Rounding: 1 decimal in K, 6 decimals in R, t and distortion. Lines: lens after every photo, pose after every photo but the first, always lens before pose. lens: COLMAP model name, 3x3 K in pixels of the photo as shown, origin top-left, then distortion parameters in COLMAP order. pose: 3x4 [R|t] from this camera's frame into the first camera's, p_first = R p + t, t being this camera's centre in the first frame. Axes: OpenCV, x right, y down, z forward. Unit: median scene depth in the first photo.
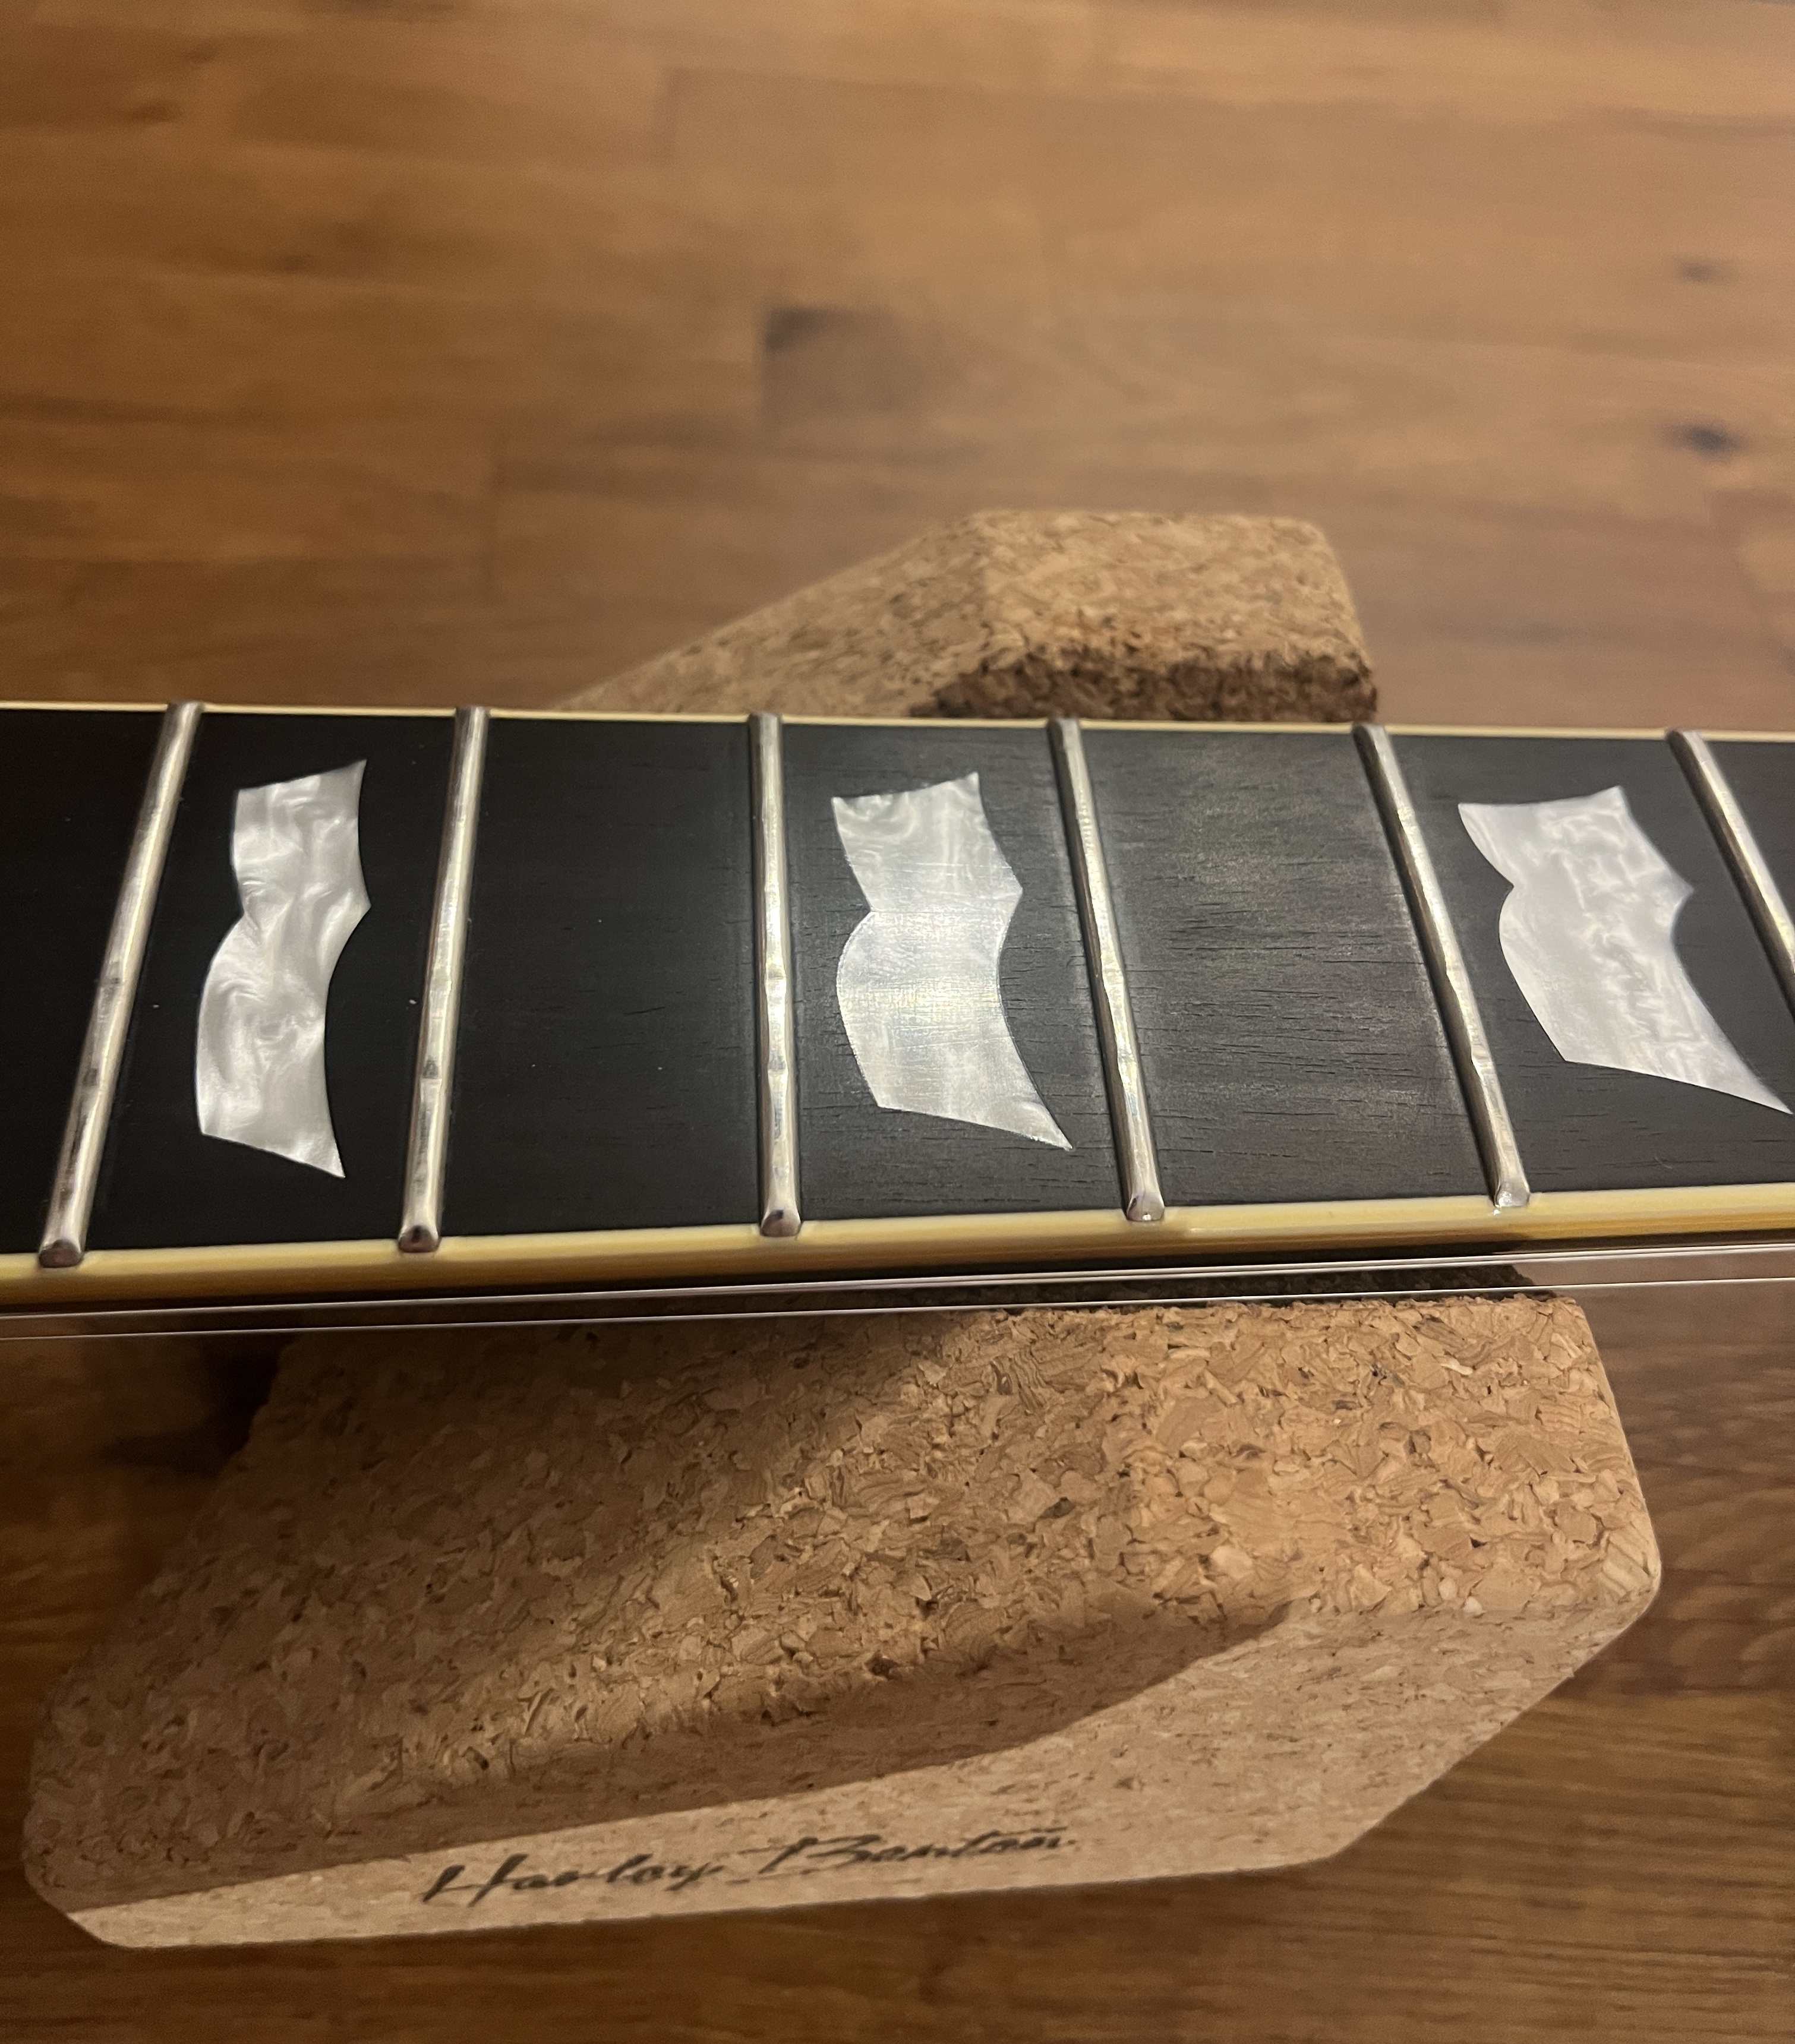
lens RADIAL K [[1764.6, 0, 891.0], [0, 1764.6, 1029.1], [0, 0, 1]] dist [0.024587, -0.058076]
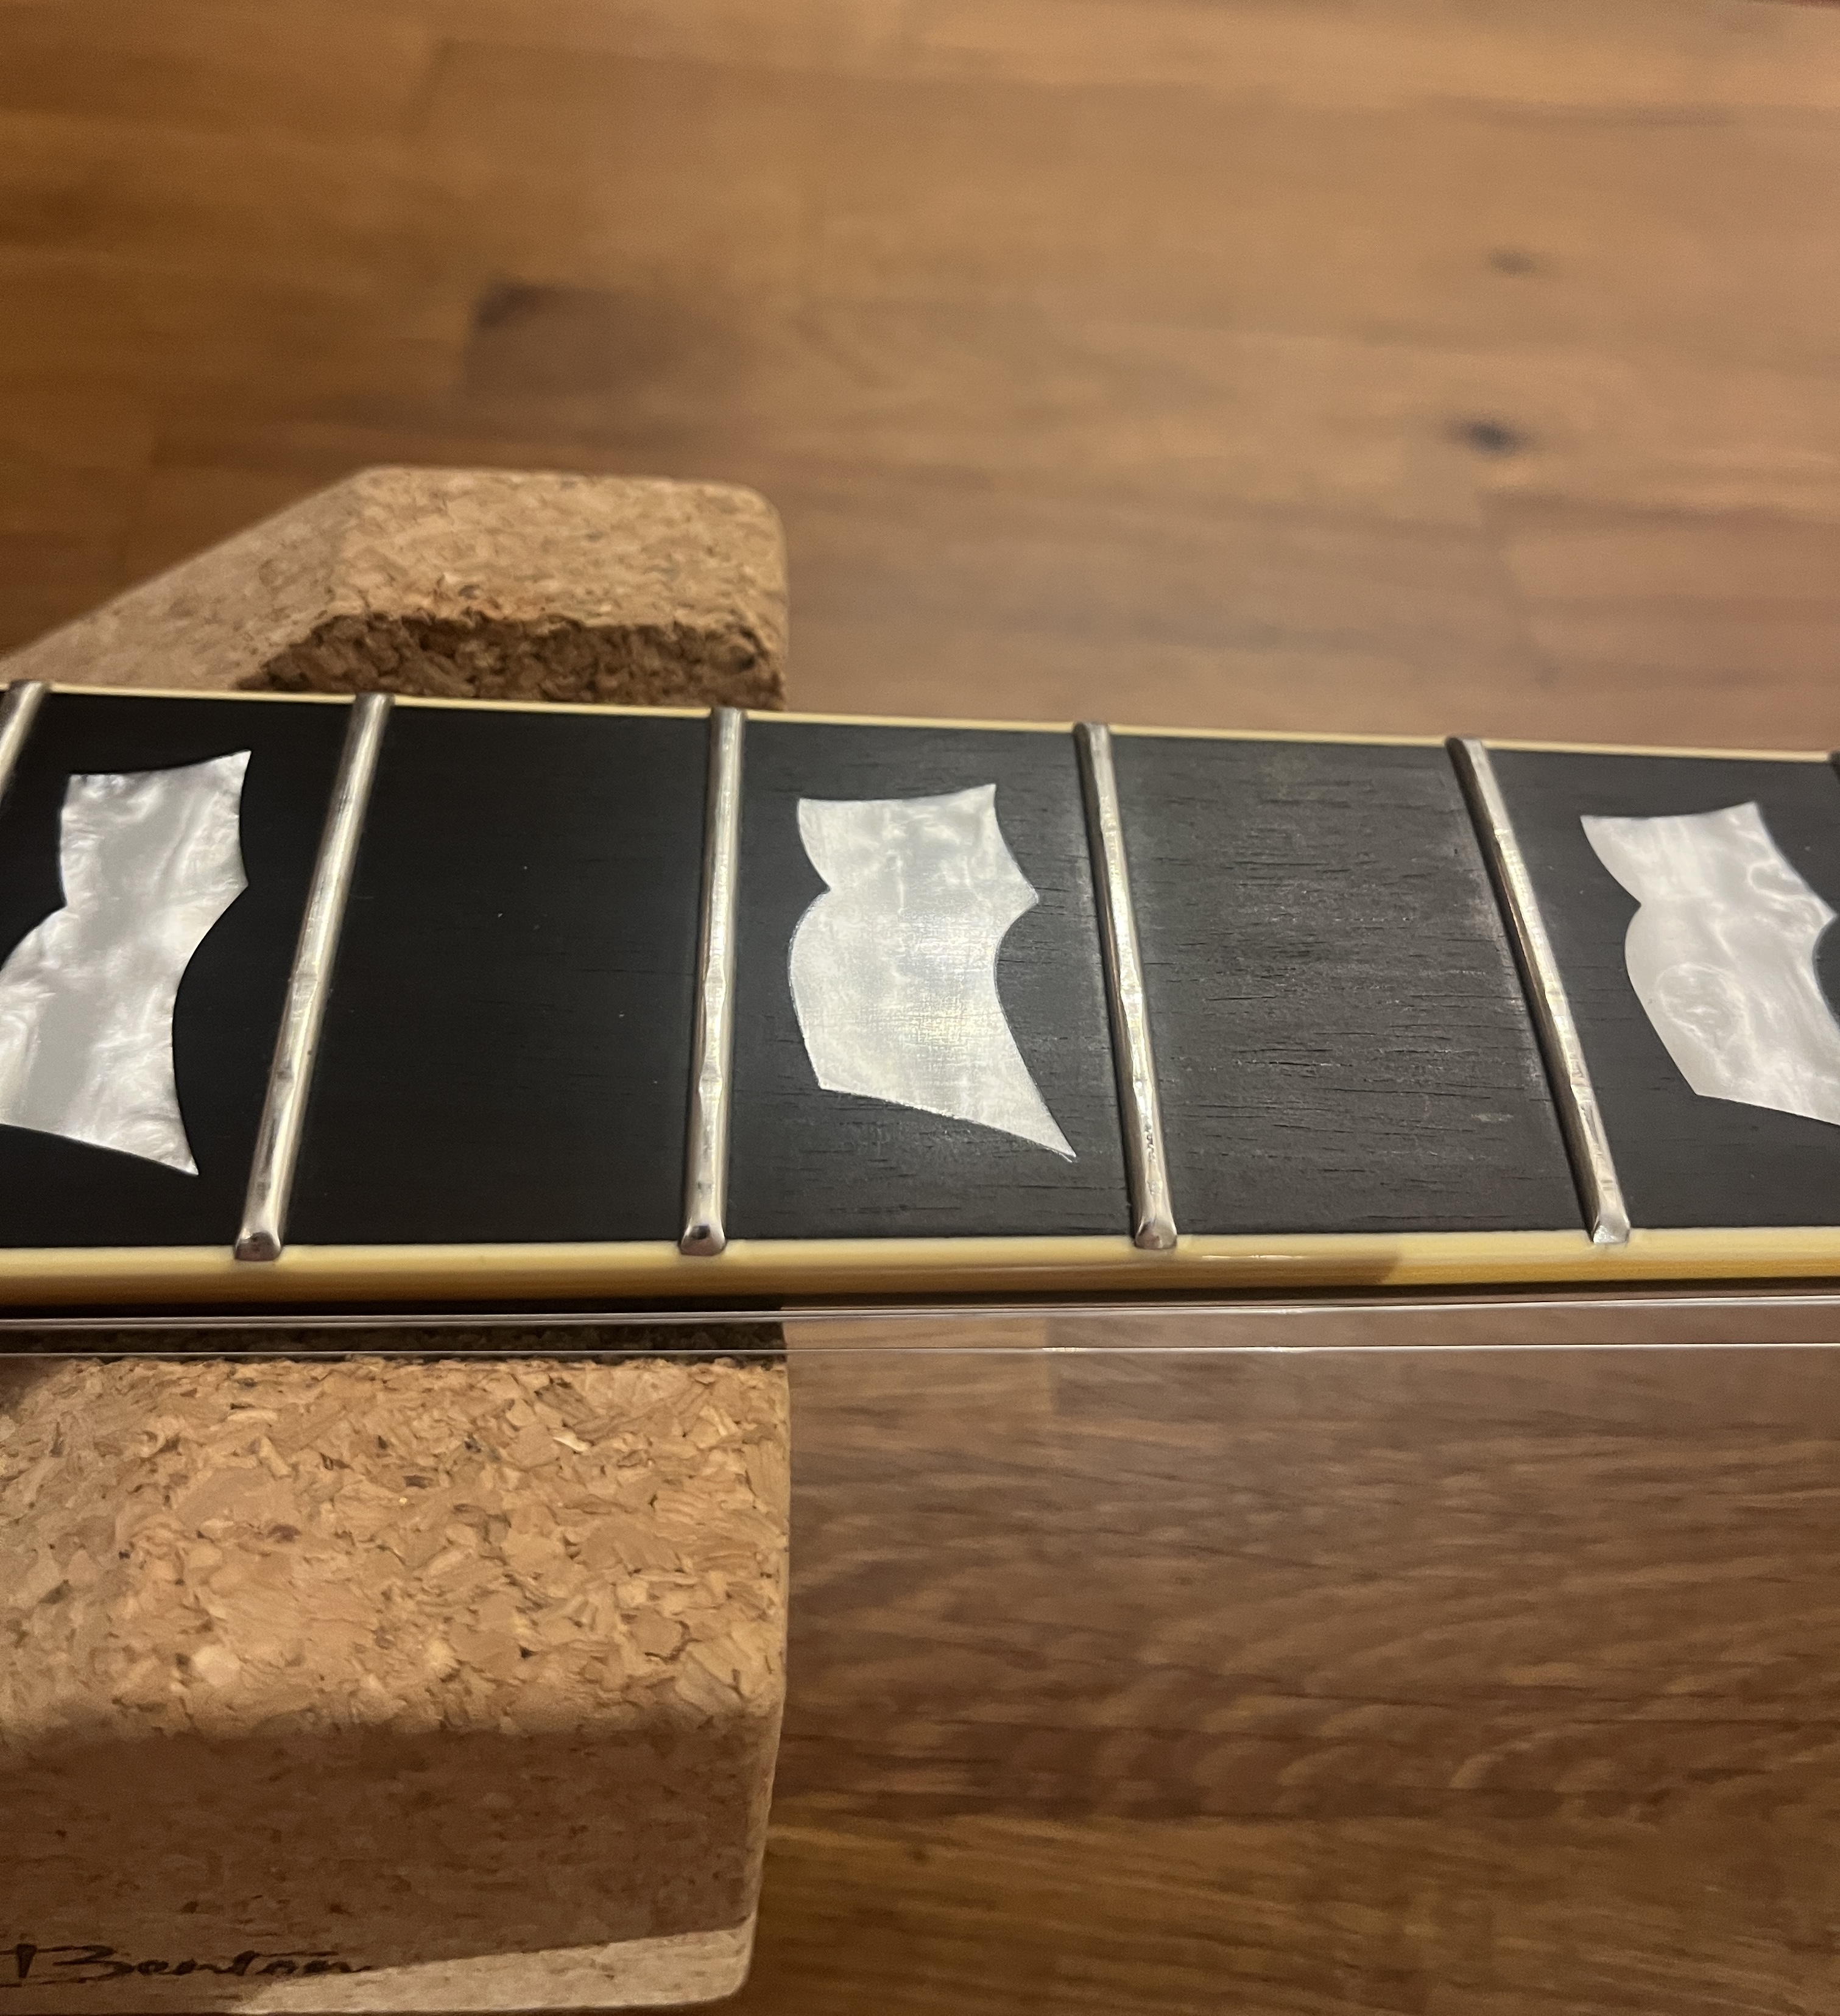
lens RADIAL K [[1775.7, 0, 924.8], [0, 1775.7, 1009.3], [0, 0, 1]] dist [0.002467, -0.017676]
pose [[0.999103, 0.026969, -0.032635, 0.389224], [-0.027610, 0.999431, -0.019353, -0.005542], [0.032094, 0.020237, 0.999280, 0.103977]]
